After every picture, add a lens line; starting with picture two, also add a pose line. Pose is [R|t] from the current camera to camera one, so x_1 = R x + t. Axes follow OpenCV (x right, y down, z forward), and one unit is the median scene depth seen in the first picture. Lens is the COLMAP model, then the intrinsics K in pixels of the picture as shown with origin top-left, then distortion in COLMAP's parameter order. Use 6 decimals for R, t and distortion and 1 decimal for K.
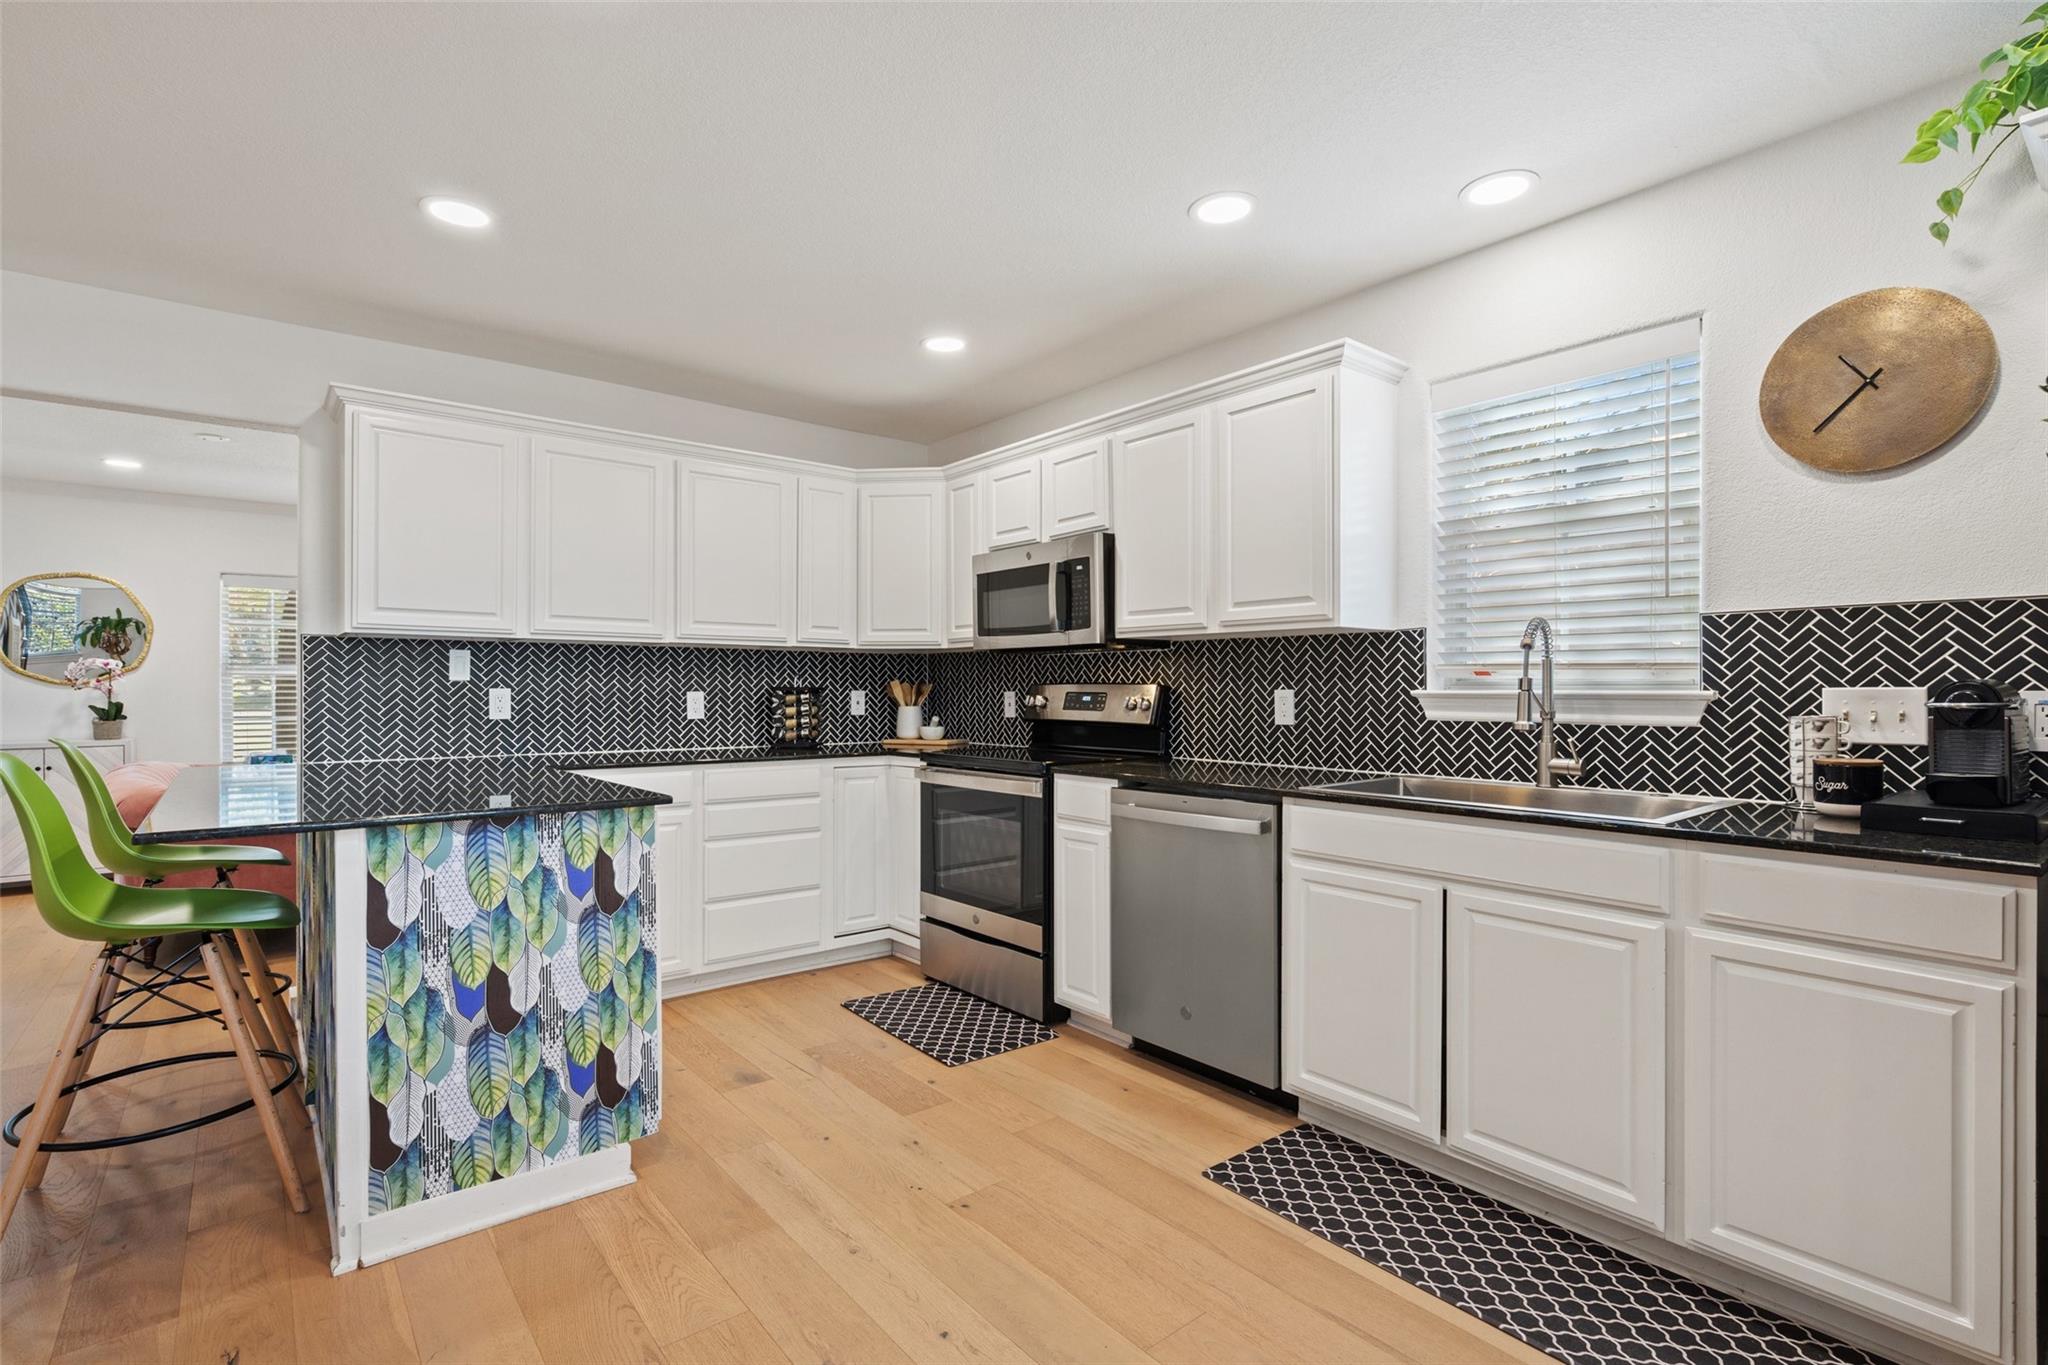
lens RADIAL K [[950.4, 0, 1020.6], [0, 950.4, 690.3], [0, 0, 1]] dist [0.002196, 0.000087]
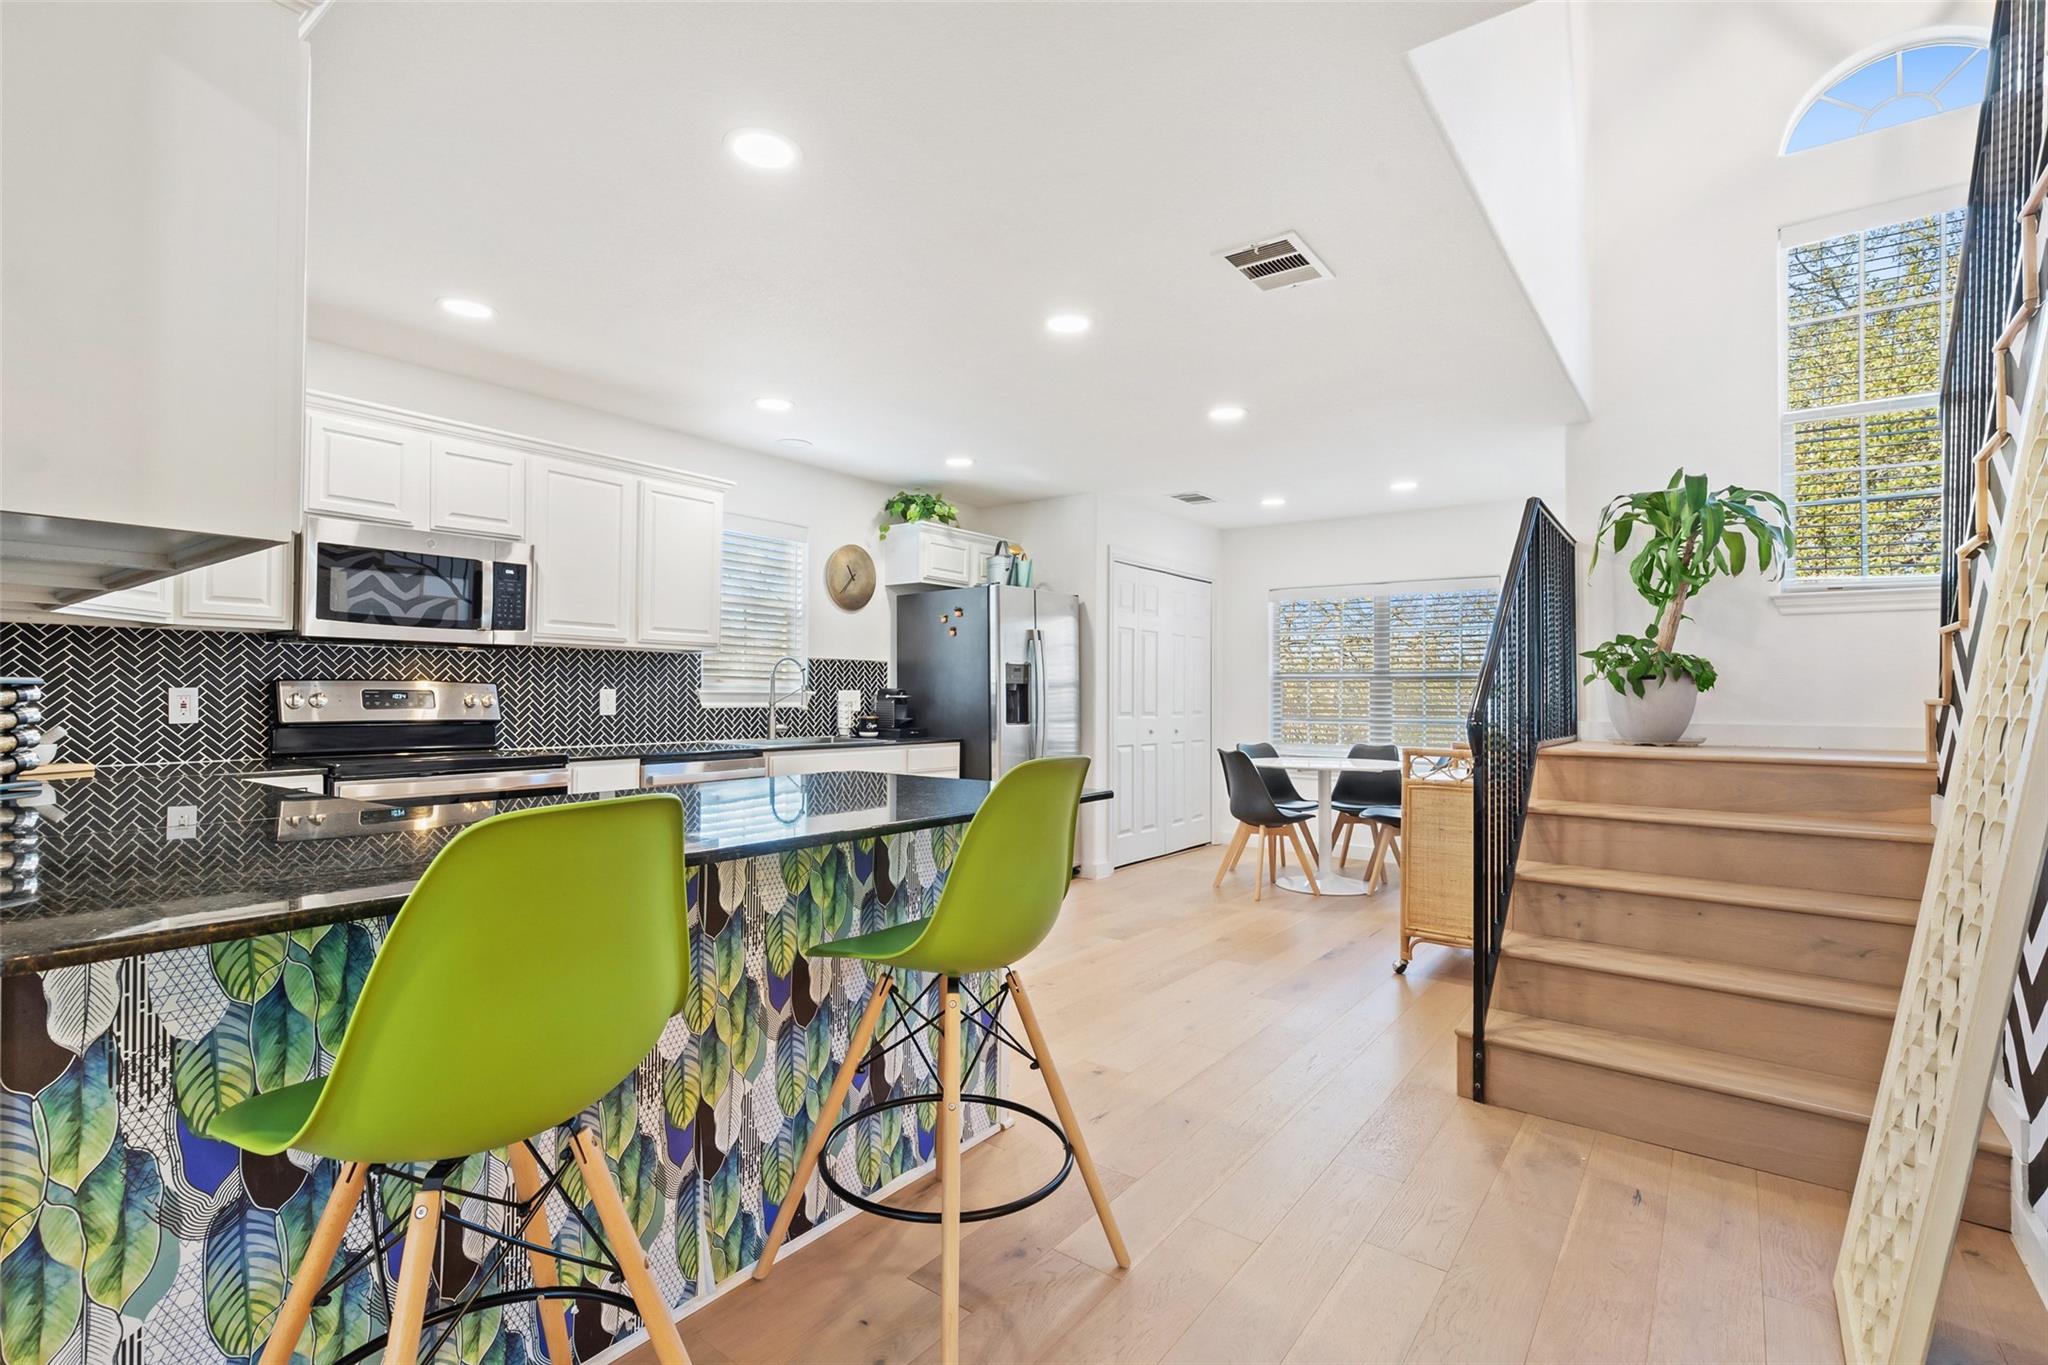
lens RADIAL K [[950.4, 0, 1020.5], [0, 950.4, 682.5], [0, 0, 1]] dist [0.002196, 0.000087]
pose [[-0.240425, 0.012845, 0.970583, -1.347506], [-0.005383, 0.999879, -0.014566, 0.007708], [-0.970653, -0.008727, -0.240327, 0.862882]]
